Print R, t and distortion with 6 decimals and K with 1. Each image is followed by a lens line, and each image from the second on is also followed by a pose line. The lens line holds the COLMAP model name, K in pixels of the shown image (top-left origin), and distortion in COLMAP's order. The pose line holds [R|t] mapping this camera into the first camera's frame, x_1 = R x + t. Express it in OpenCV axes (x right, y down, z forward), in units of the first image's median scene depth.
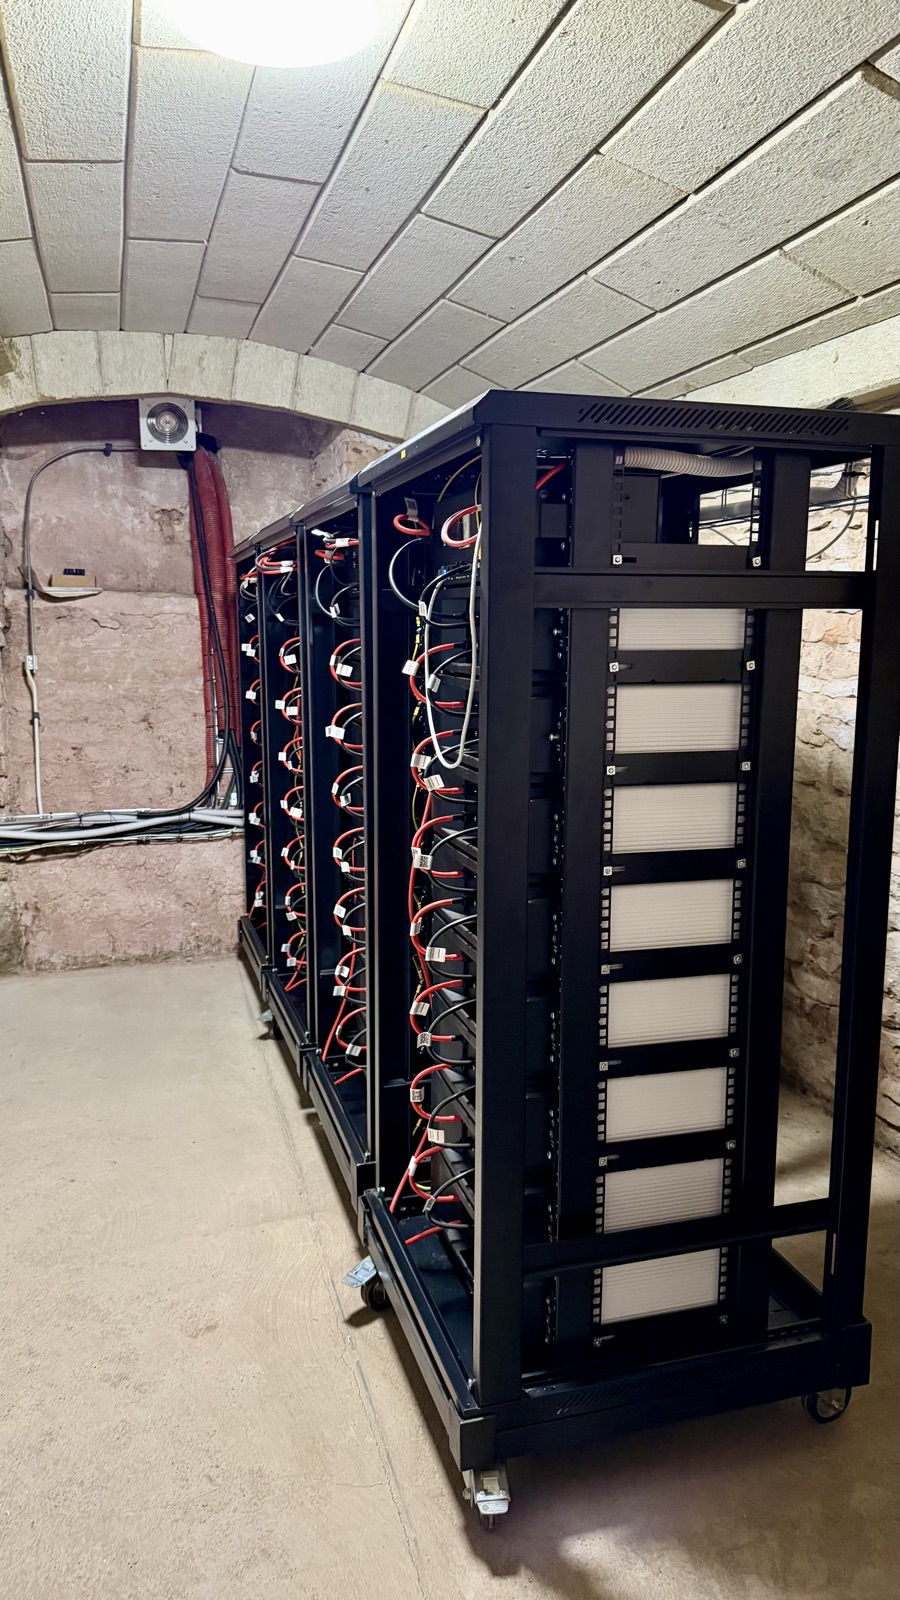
lens RADIAL K [[1155.3, 0, 450.0], [0, 1155.3, 800.0], [0, 0, 1]] dist [-0.001711, -0.002411]
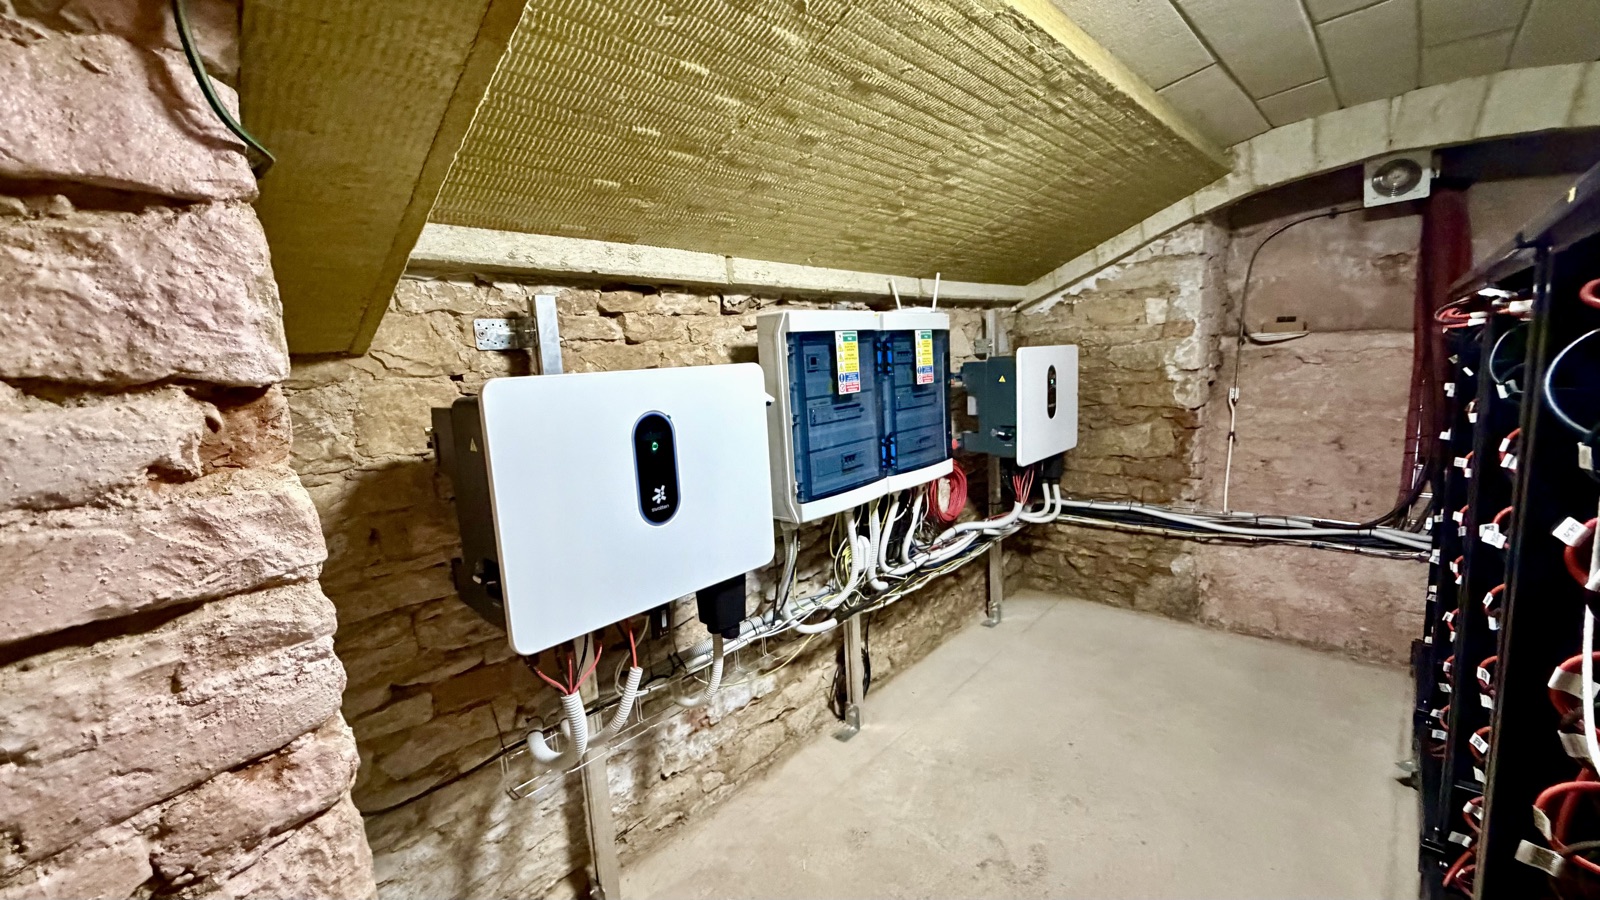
lens RADIAL K [[636.5, 0, 800.0], [0, 636.5, 450.0], [0, 0, 1]] dist [-0.003162, 0.000327]
pose [[0.499258, 0.091880, -0.861568, 0.020702], [-0.070760, 0.995364, 0.065145, -0.065545], [0.863559, 0.028440, 0.503445, 0.206788]]
